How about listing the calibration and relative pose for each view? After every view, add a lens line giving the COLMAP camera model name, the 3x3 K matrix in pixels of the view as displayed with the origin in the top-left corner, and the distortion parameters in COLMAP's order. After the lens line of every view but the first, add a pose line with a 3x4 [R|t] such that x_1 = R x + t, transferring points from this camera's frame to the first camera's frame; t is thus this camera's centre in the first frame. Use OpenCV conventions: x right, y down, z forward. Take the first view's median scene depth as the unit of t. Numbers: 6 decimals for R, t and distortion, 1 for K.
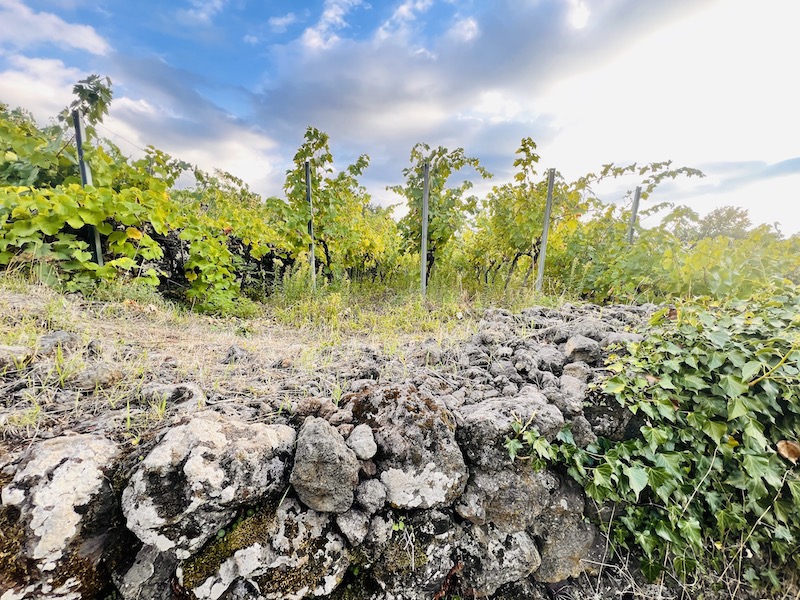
lens RADIAL K [[321.4, 0, 385.8], [0, 321.4, 297.9], [0, 0, 1]] dist [0.001355, -0.000186]
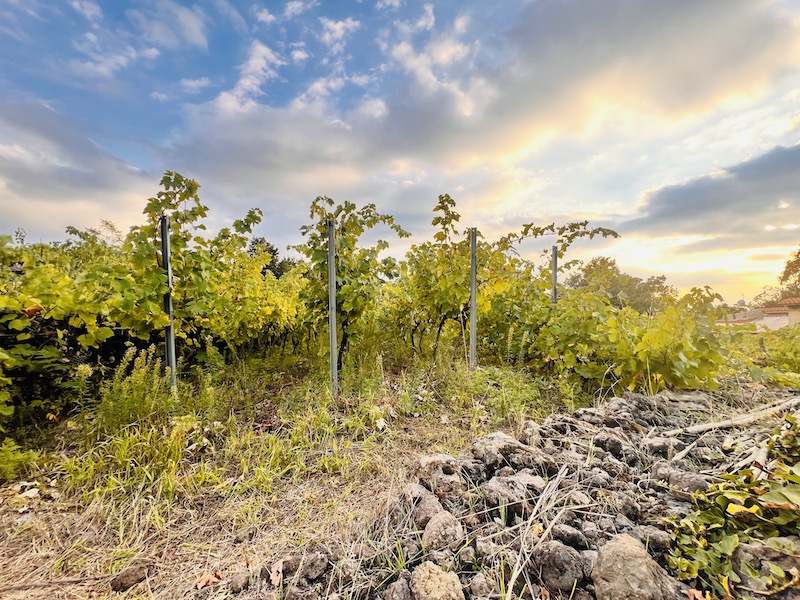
lens RADIAL K [[321.4, 0, 385.1], [0, 321.4, 287.1], [0, 0, 1]] dist [0.001355, -0.000186]
pose [[0.974152, -0.031783, 0.223647, 0.060051], [0.072874, 0.981335, -0.177962, -0.079026], [-0.213817, 0.189660, 0.958286, 0.181583]]
